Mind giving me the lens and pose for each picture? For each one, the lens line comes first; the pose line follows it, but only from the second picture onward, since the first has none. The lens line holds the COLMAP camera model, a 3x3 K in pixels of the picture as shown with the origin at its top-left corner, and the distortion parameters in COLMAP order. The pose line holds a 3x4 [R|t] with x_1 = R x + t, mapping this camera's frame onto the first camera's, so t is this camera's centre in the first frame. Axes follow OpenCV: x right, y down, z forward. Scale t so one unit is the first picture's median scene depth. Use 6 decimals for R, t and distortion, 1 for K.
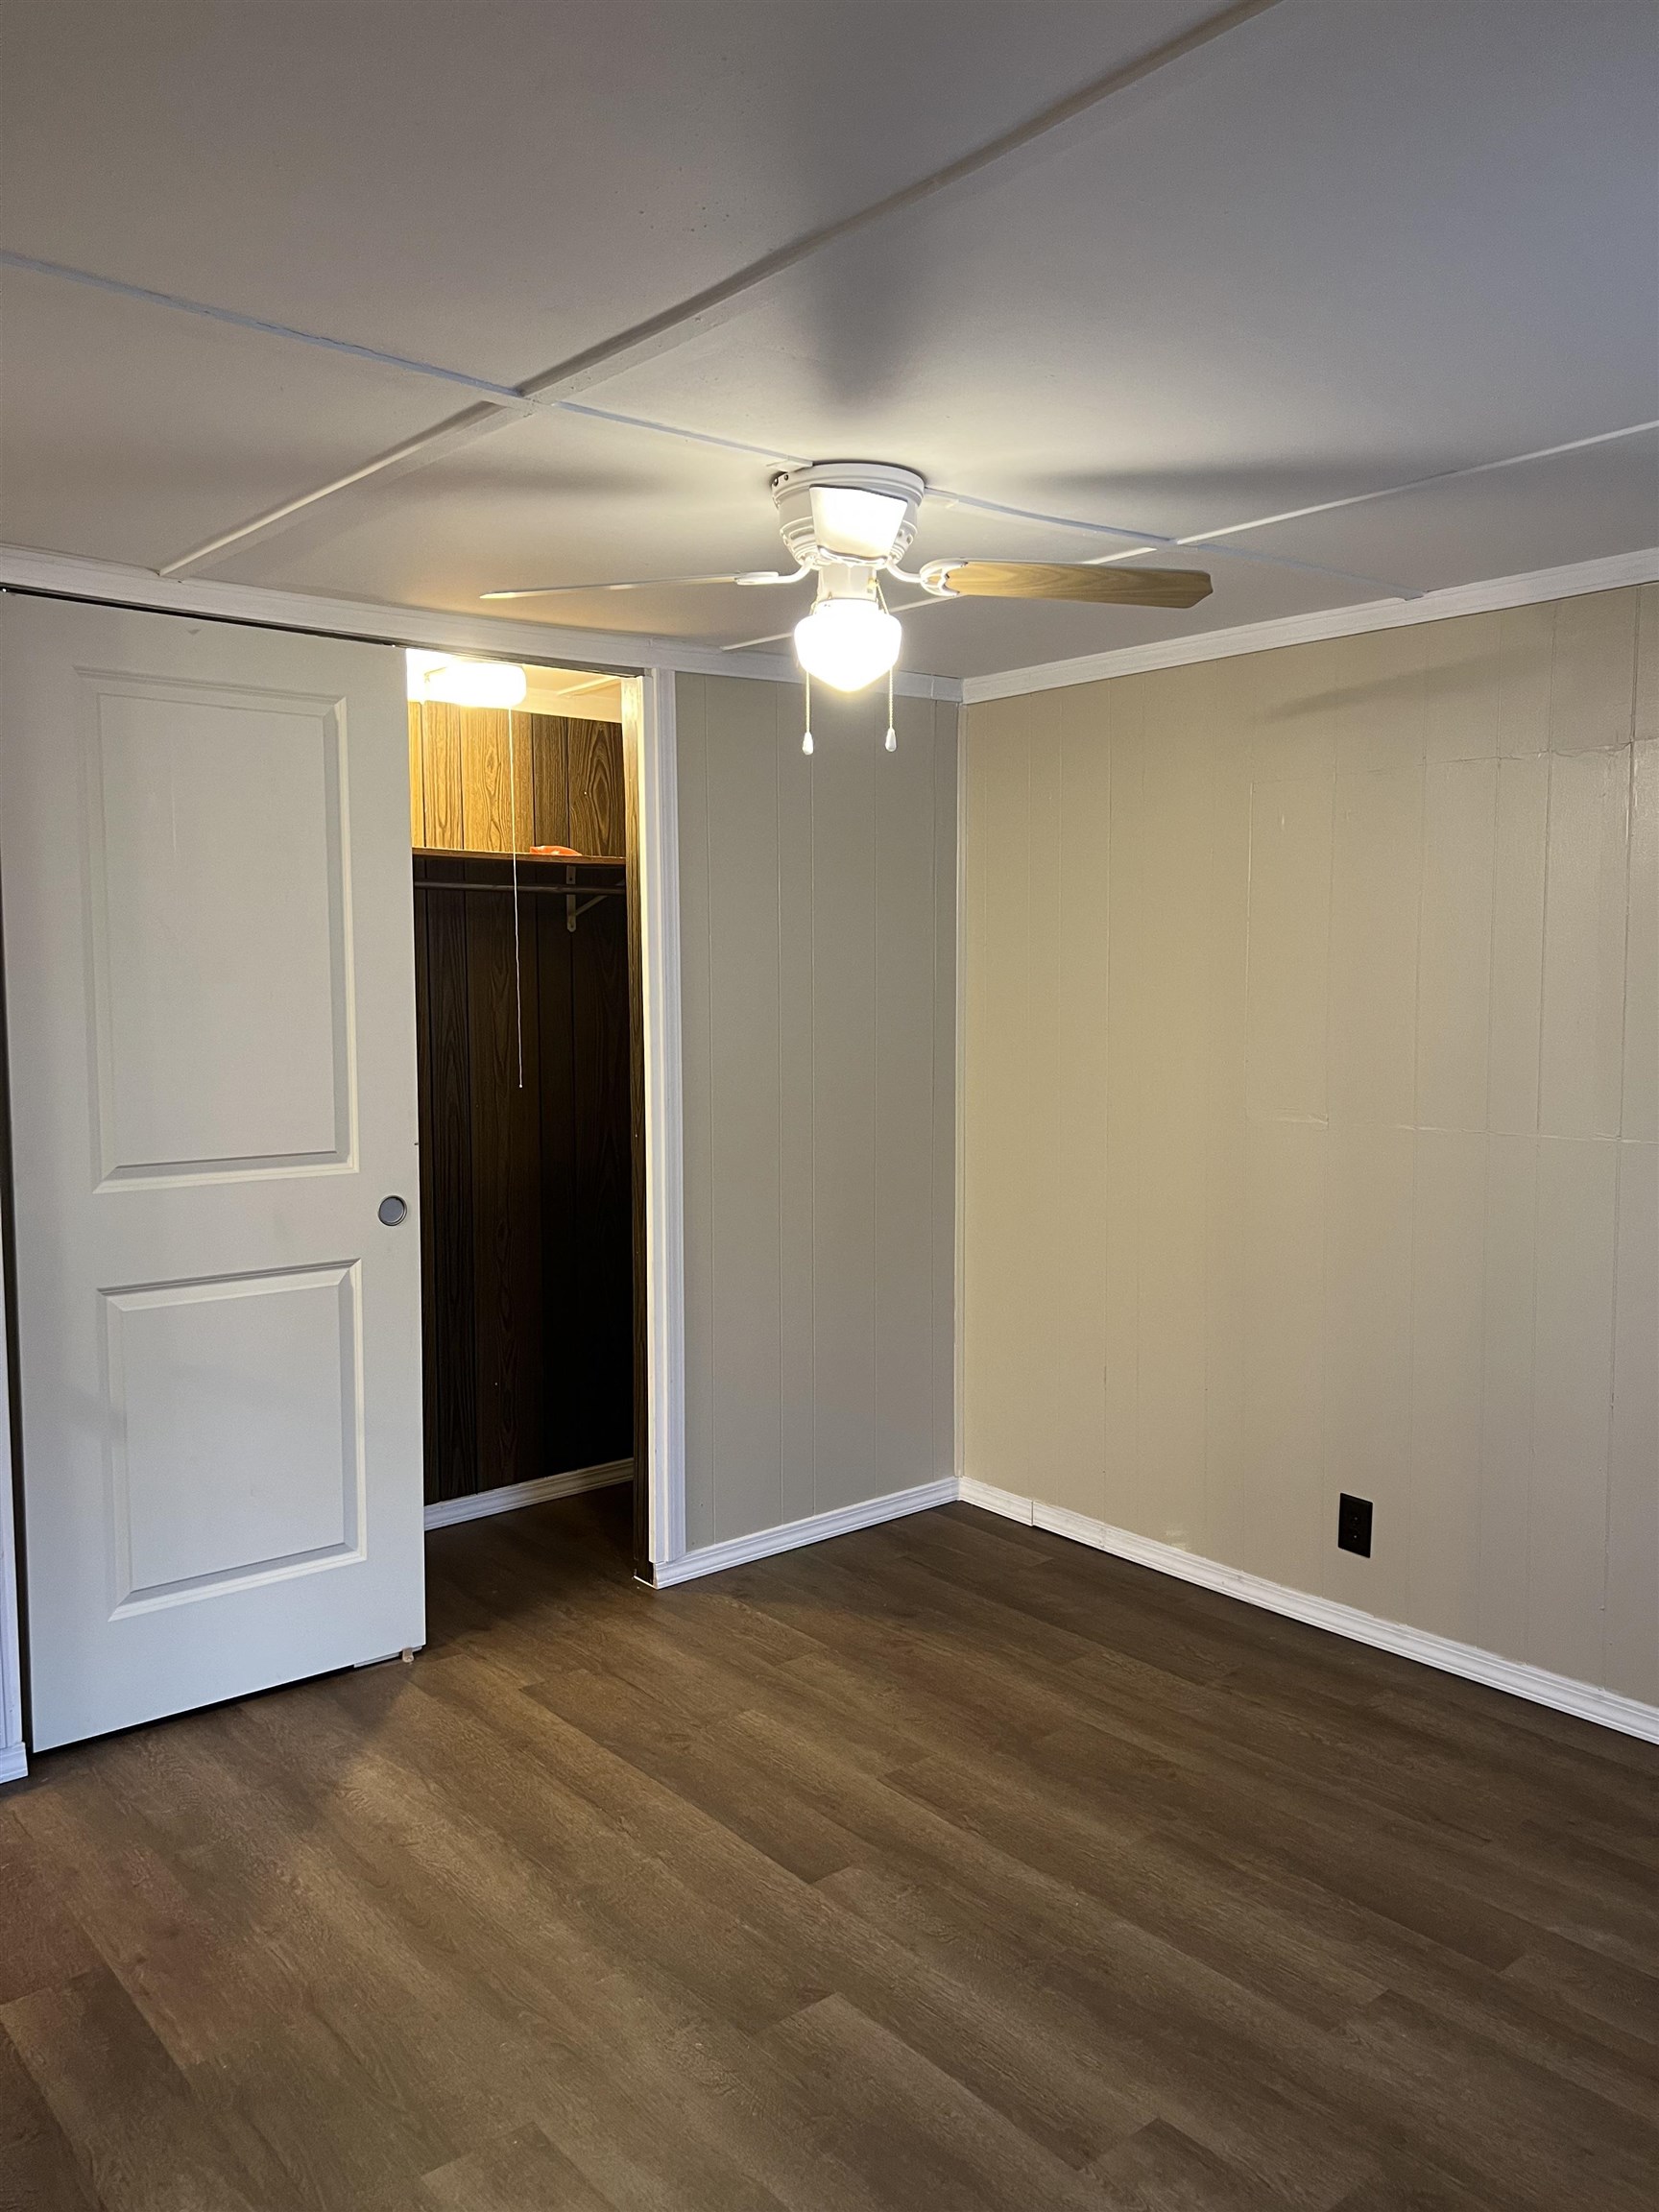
lens RADIAL K [[1685.1, 0, 829.5], [0, 1685.1, 1106.0], [0, 0, 1]] dist [0.048601, -0.043355]
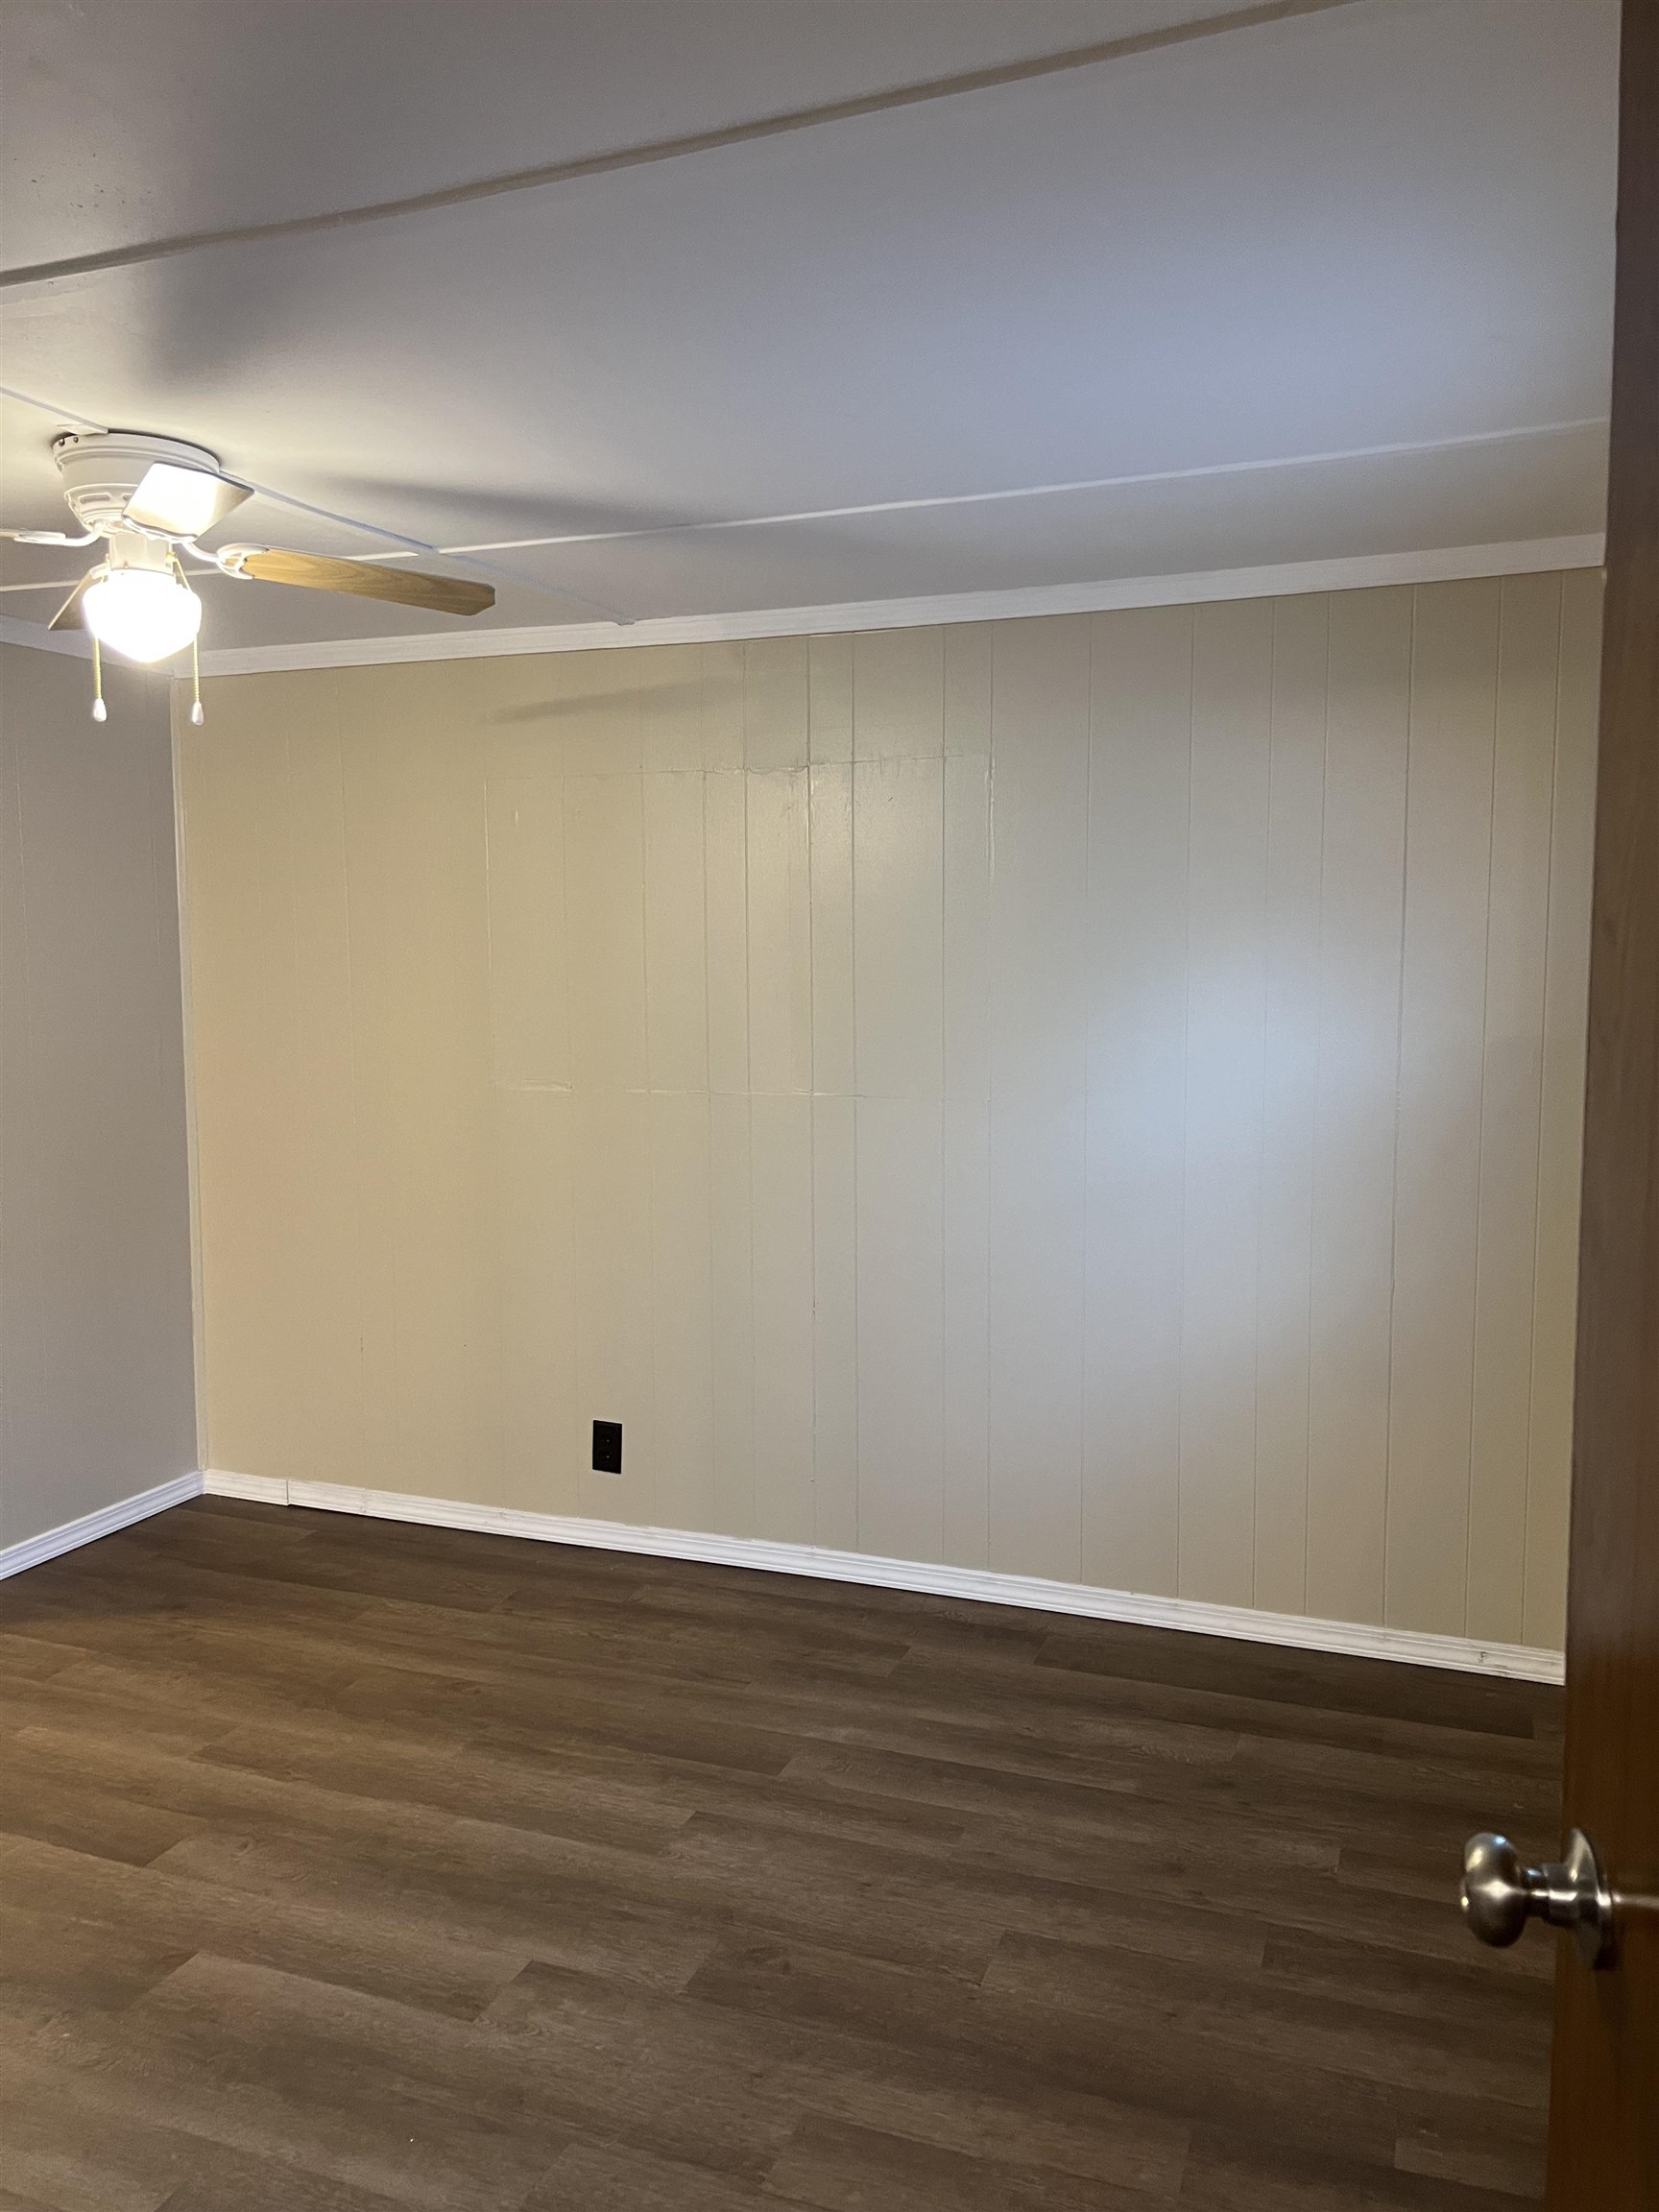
lens RADIAL K [[1685.1, 0, 829.5], [0, 1685.1, 1106.0], [0, 0, 1]] dist [0.048601, -0.043355]
pose [[0.873277, -0.039274, 0.485639, -0.124830], [0.038096, 0.999198, 0.012303, 0.017452], [-0.485732, 0.007757, 0.874073, -0.065120]]
